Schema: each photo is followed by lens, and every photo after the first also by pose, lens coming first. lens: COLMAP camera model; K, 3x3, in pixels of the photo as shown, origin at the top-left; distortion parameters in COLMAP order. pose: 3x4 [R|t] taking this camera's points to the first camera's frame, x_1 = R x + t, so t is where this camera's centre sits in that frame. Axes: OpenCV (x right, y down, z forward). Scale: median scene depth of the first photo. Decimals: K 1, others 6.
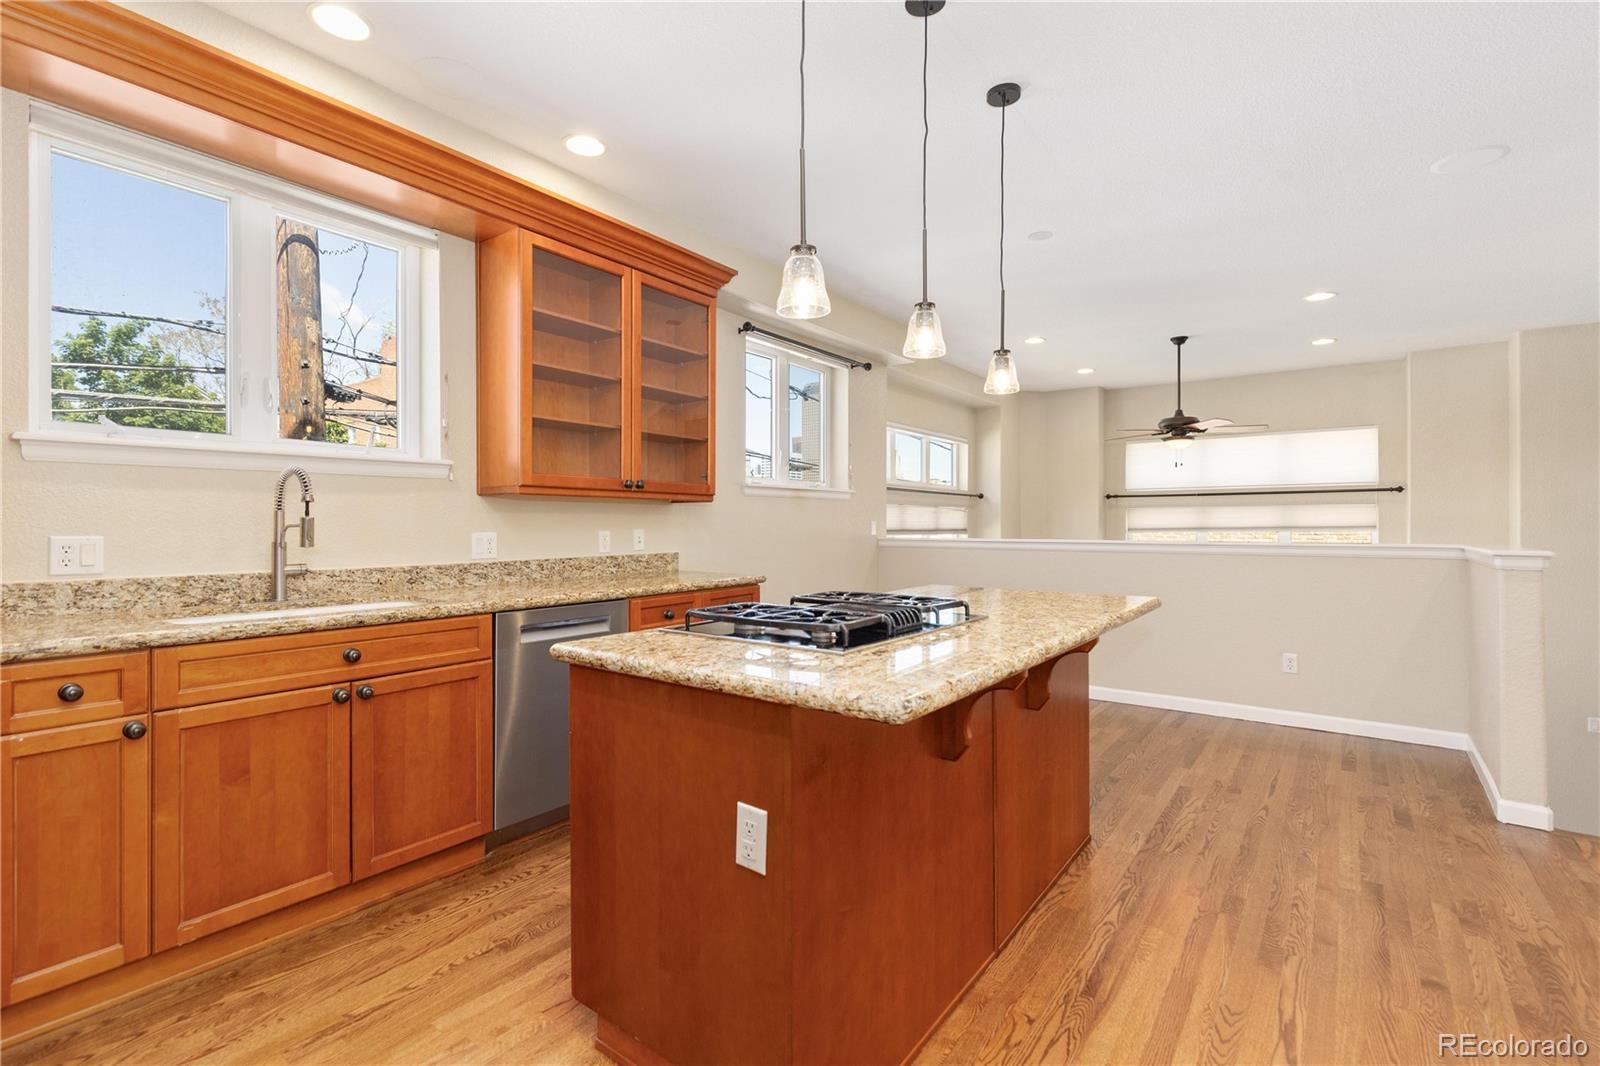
lens RADIAL K [[725.6, 0, 793.9], [0, 725.6, 527.5], [0, 0, 1]] dist [0.009803, -0.001577]
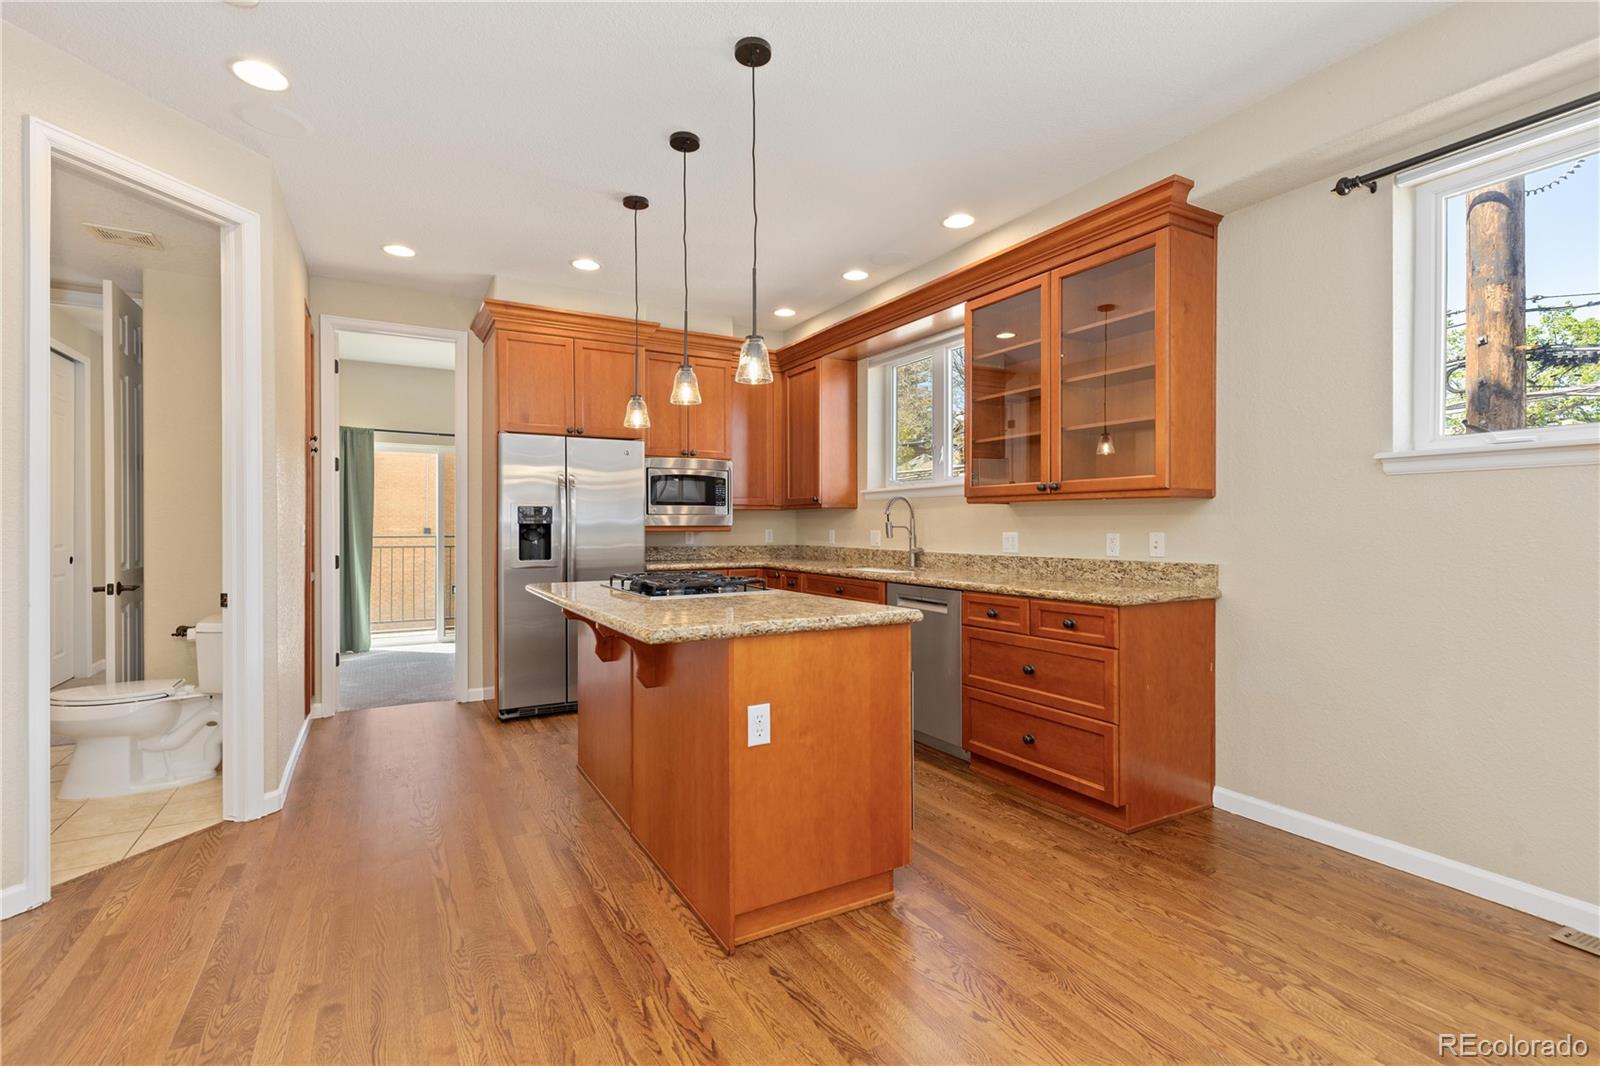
lens RADIAL K [[725.6, 0, 793.9], [0, 725.6, 527.5], [0, 0, 1]] dist [0.009803, -0.001577]
pose [[-0.395989, 0.005822, -0.918237, 0.949118], [-0.001938, 0.999972, 0.007175, -0.011089], [0.918253, 0.004621, -0.395967, 1.214841]]
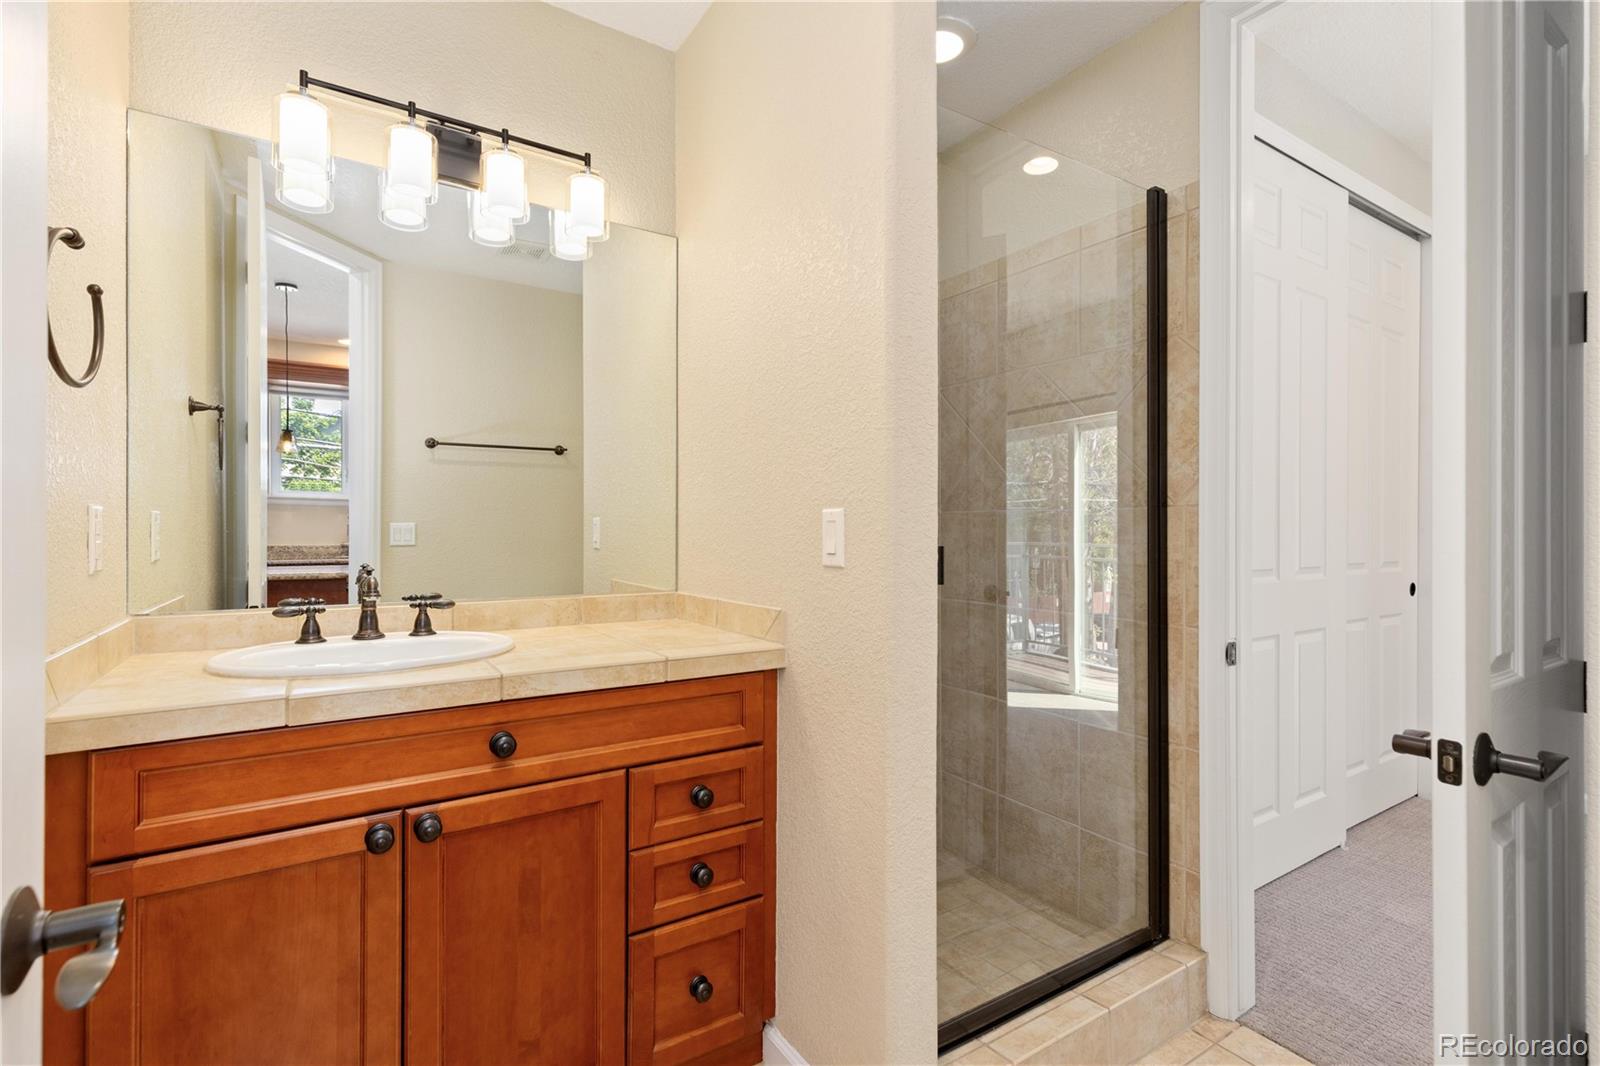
lens RADIAL K [[725.6, 0, 793.9], [0, 725.6, 527.5], [0, 0, 1]] dist [0.009803, -0.001577]
pose [[-0.937861, -0.000066, 0.347010, 0.456923], [0.000314, 0.999999, 0.001038, -0.000552], [-0.347010, 0.001083, -0.937861, 0.122995]]
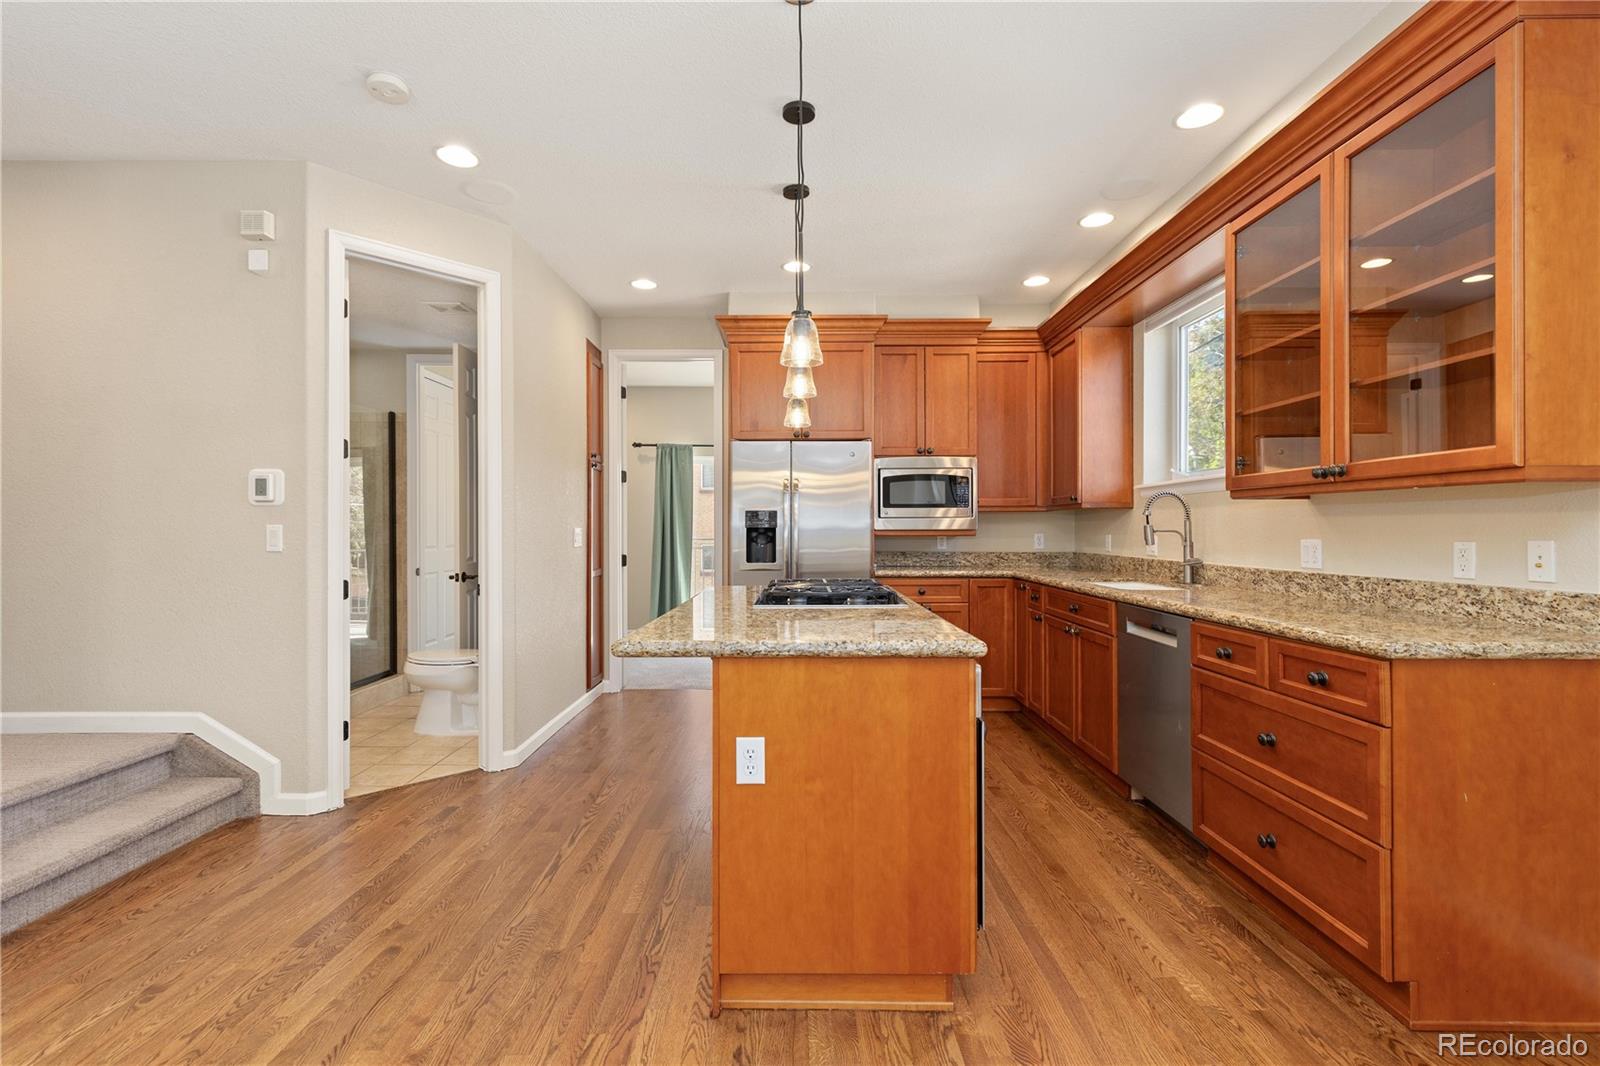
lens RADIAL K [[729.7, 0, 794.9], [0, 729.7, 530.2], [0, 0, 1]] dist [0.008799, -0.001406]
pose [[-0.798883, 0.004055, -0.601473, 0.664570], [0.000332, 0.999980, 0.006301, -0.011023], [0.601487, 0.004834, -0.798868, 1.407908]]
